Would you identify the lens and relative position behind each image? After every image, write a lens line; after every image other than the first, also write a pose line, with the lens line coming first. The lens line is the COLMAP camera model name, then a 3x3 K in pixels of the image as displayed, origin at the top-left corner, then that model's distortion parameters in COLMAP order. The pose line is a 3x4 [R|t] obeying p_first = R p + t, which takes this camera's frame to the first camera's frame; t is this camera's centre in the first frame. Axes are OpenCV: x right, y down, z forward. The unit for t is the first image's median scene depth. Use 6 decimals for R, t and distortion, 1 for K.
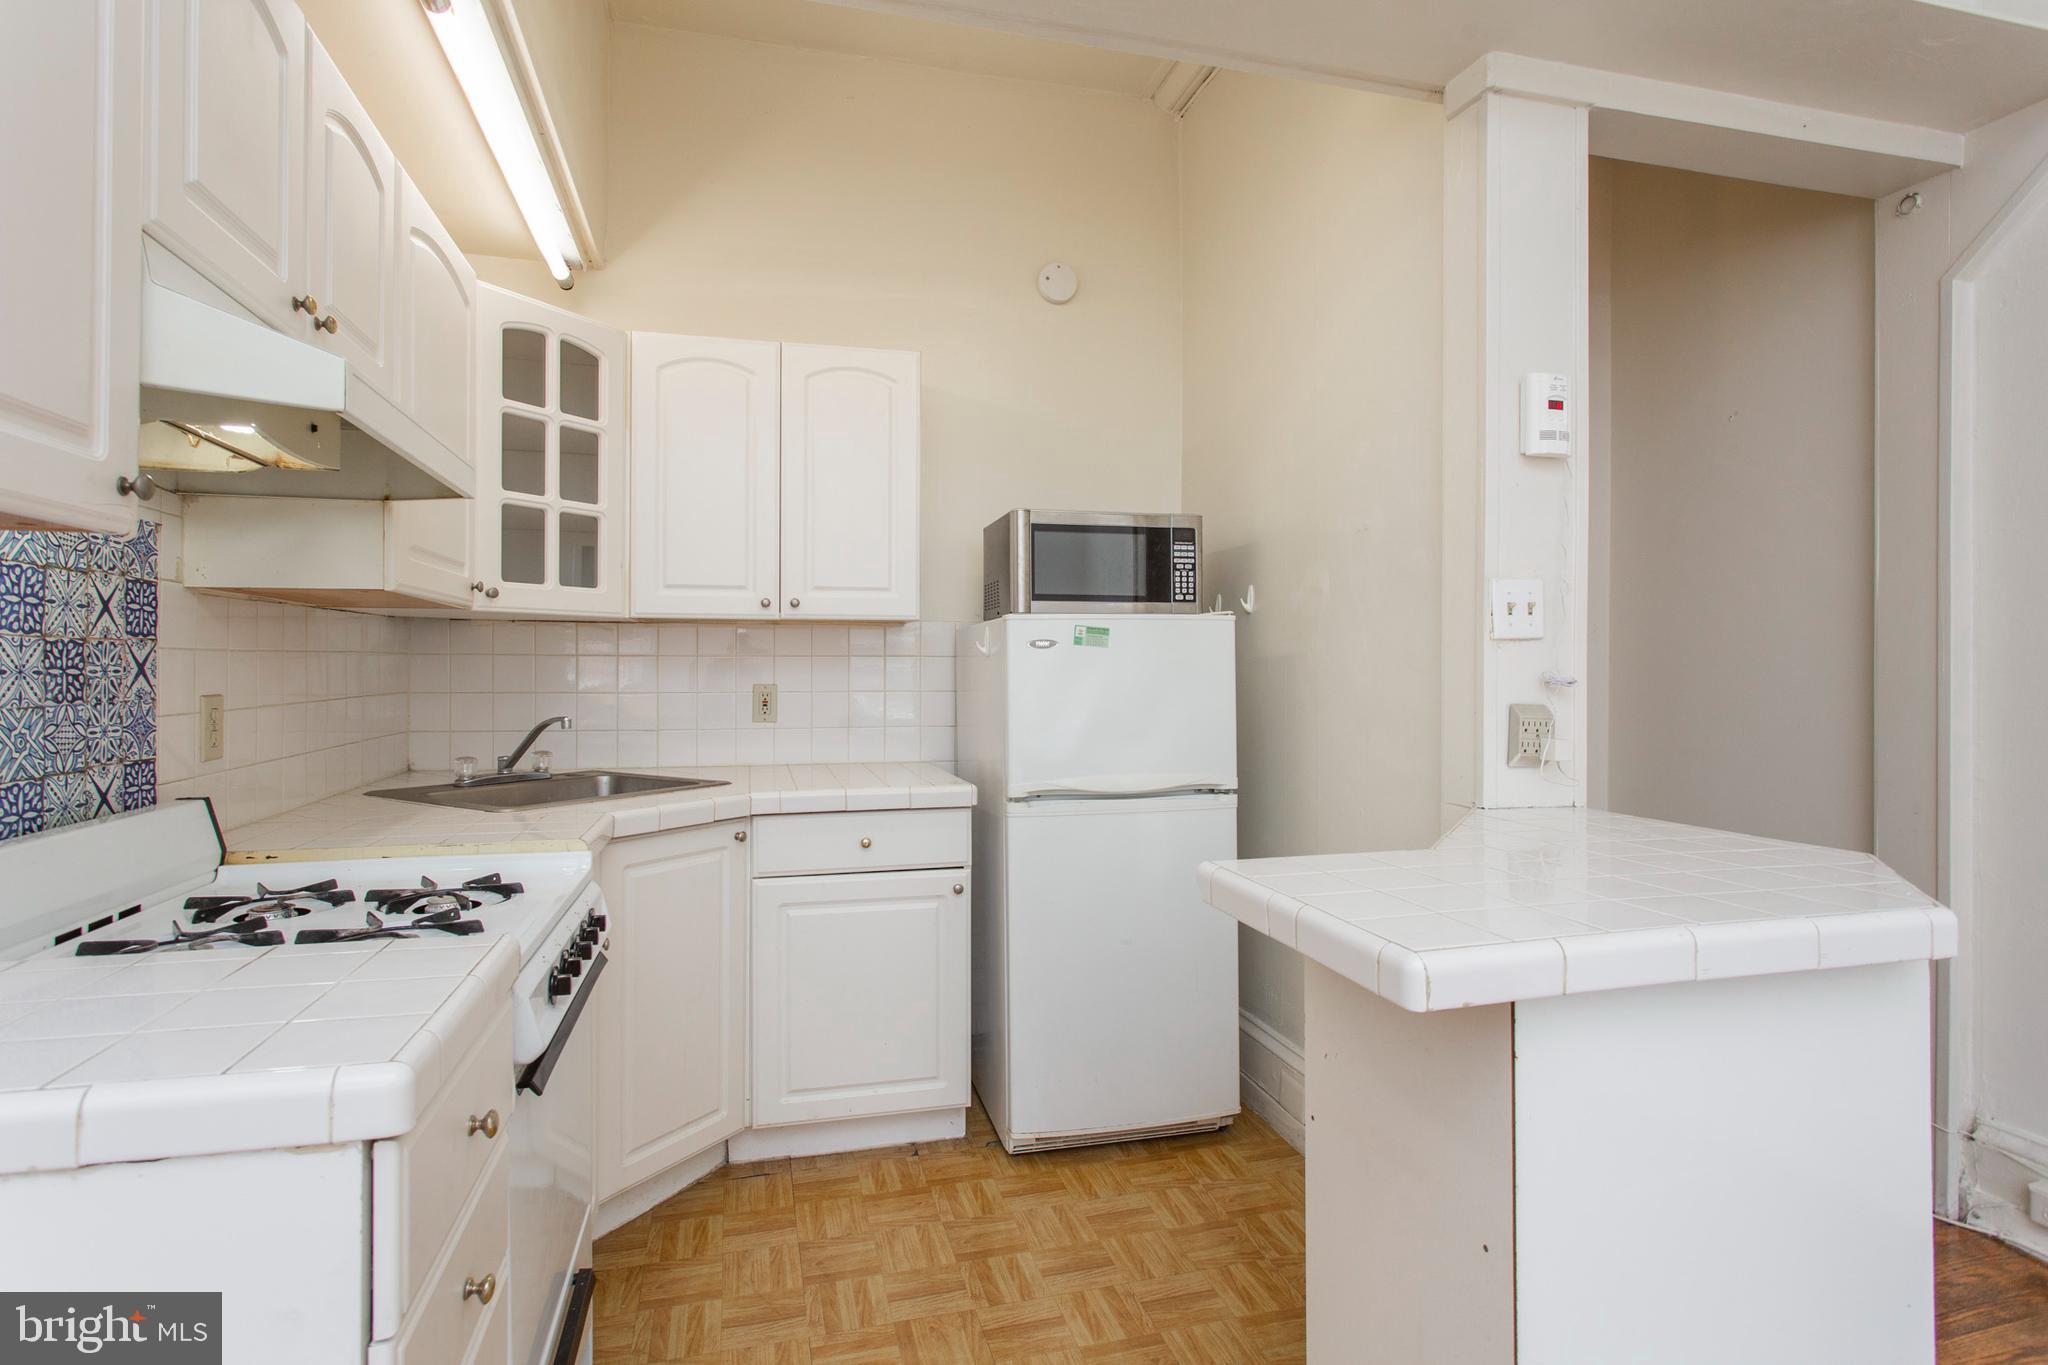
lens RADIAL K [[1020.1, 0, 1001.3], [0, 1020.1, 658.6], [0, 0, 1]] dist [-0.016582, 0.001970]
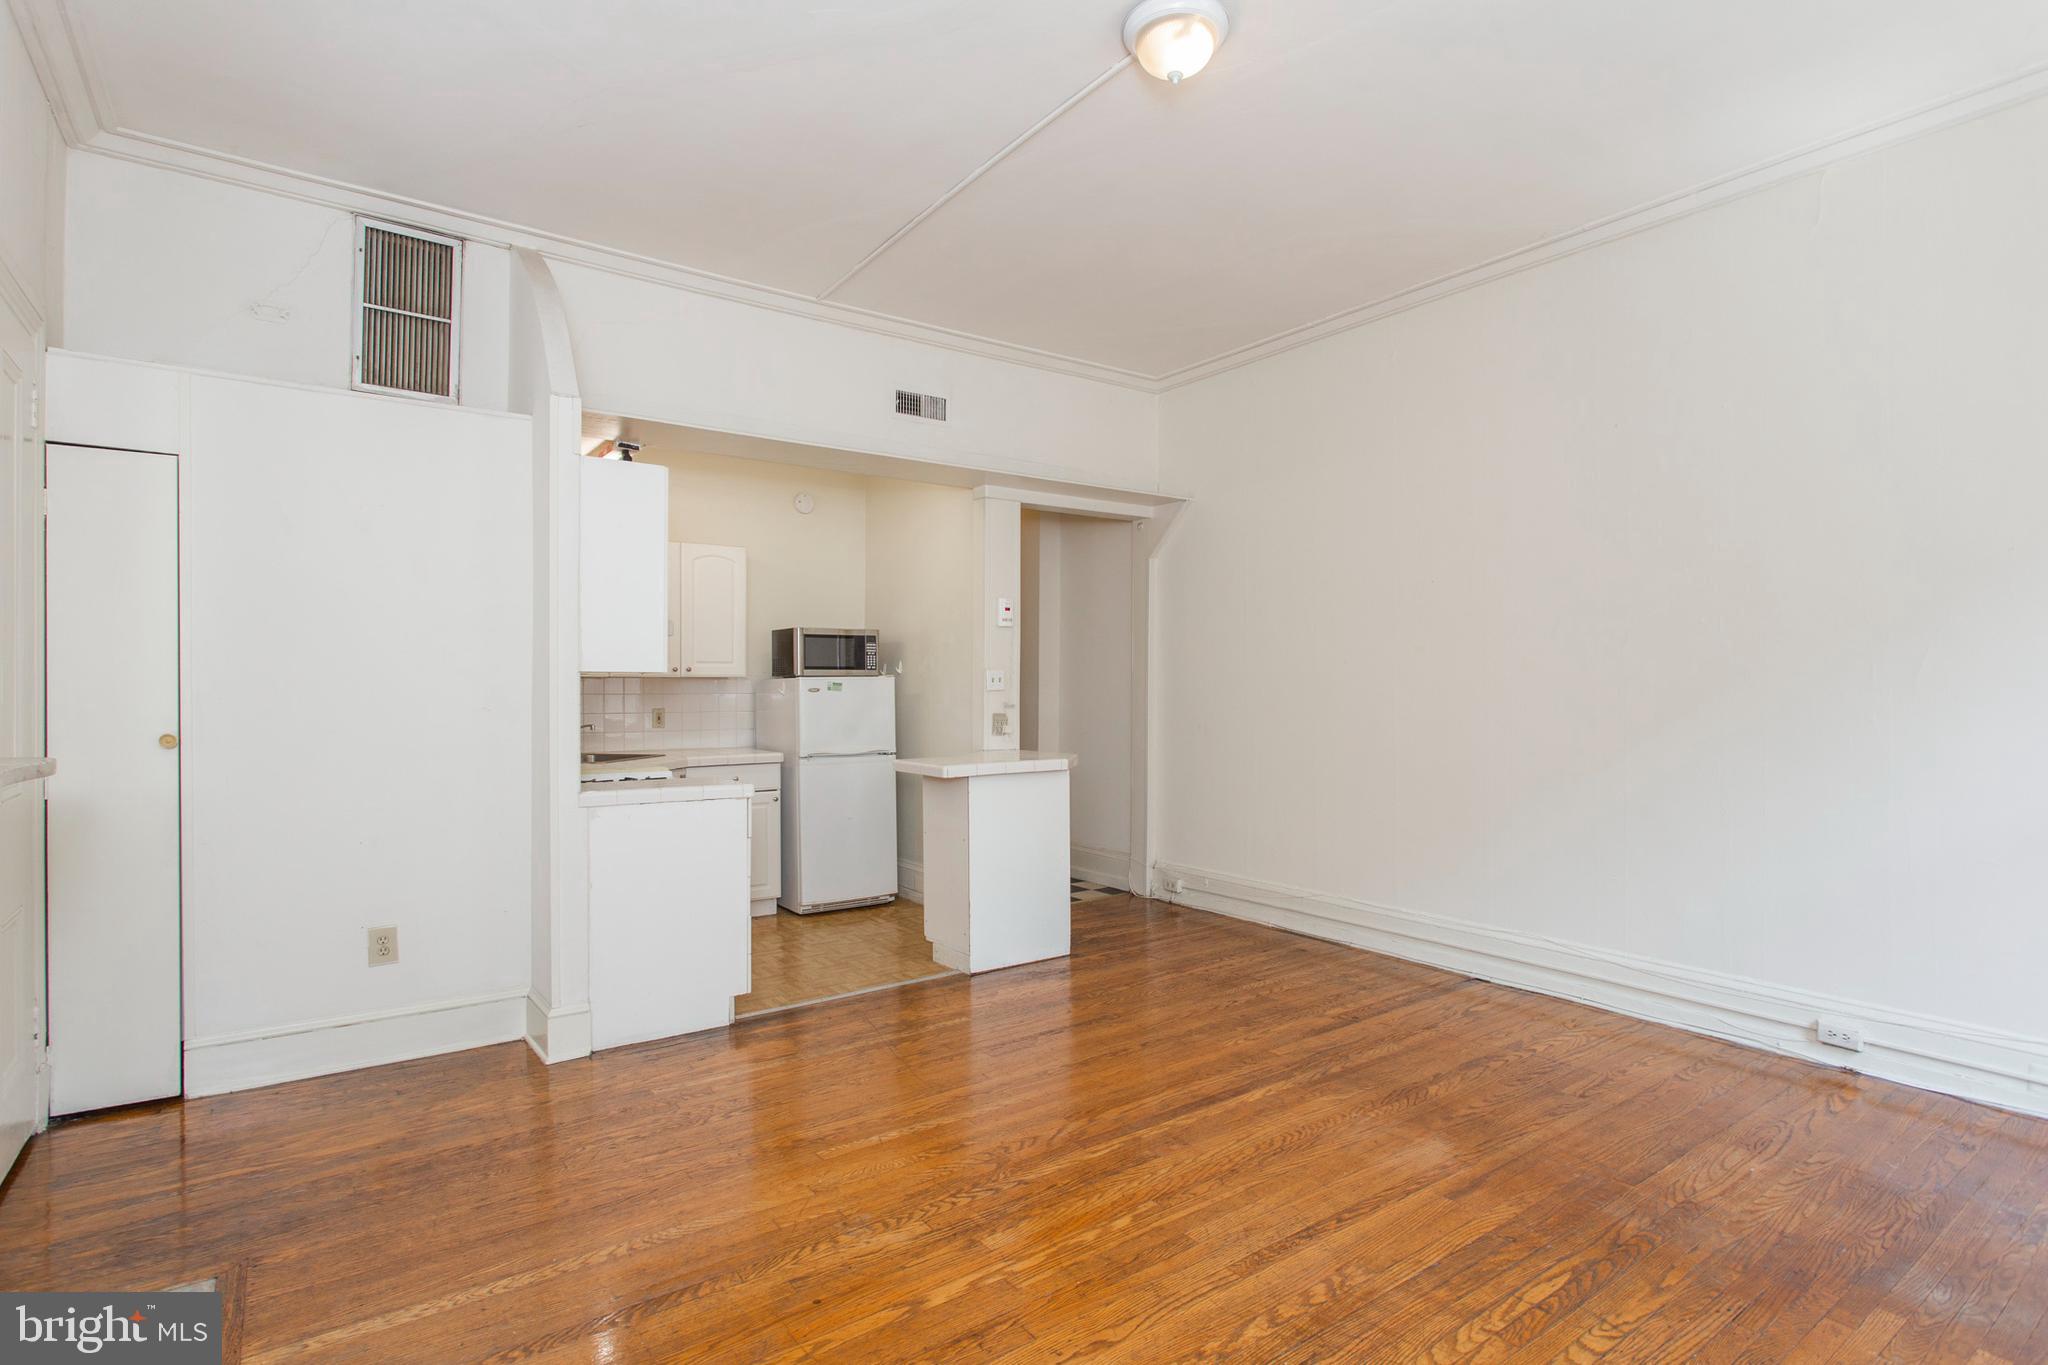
lens RADIAL K [[985.3, 0, 1065.0], [0, 985.3, 687.6], [0, 0, 1]] dist [-0.013483, 0.000462]
pose [[0.905837, -0.000464, 0.423625, -0.512526], [-0.003236, 0.999963, 0.008015, -0.050837], [-0.423613, -0.008631, 0.905802, -1.654674]]
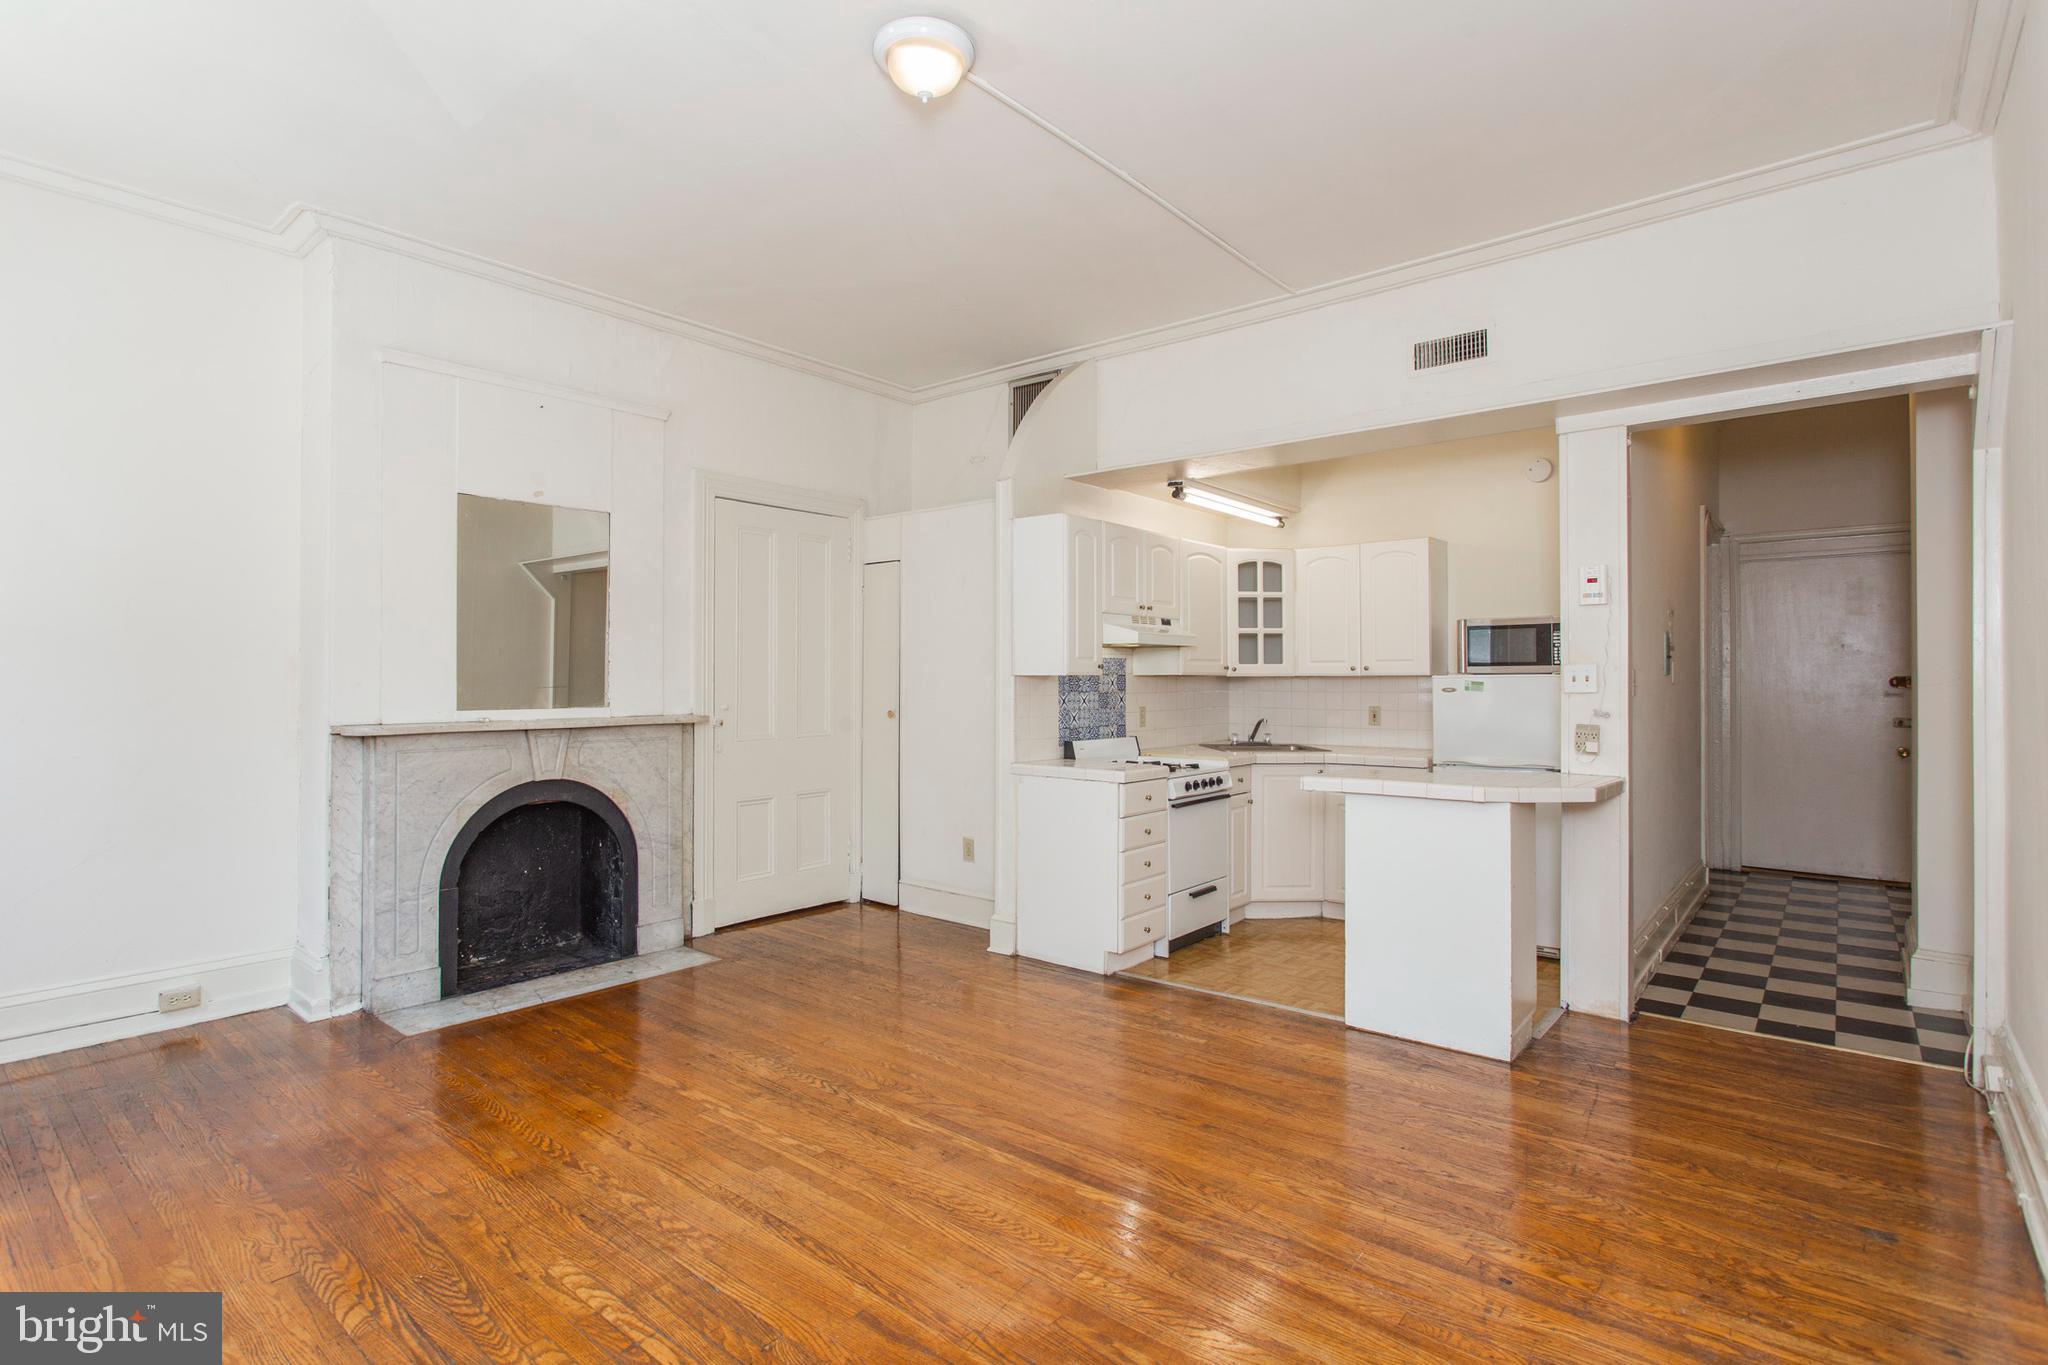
lens RADIAL K [[1049.6, 0, 1044.8], [0, 1049.6, 663.6], [0, 0, 1]] dist [-0.020731, 0.000513]
pose [[0.625211, -0.009521, -0.780398, 1.531834], [0.004474, 0.999953, -0.008615, -0.069813], [0.780443, 0.001895, 0.625224, -1.256793]]
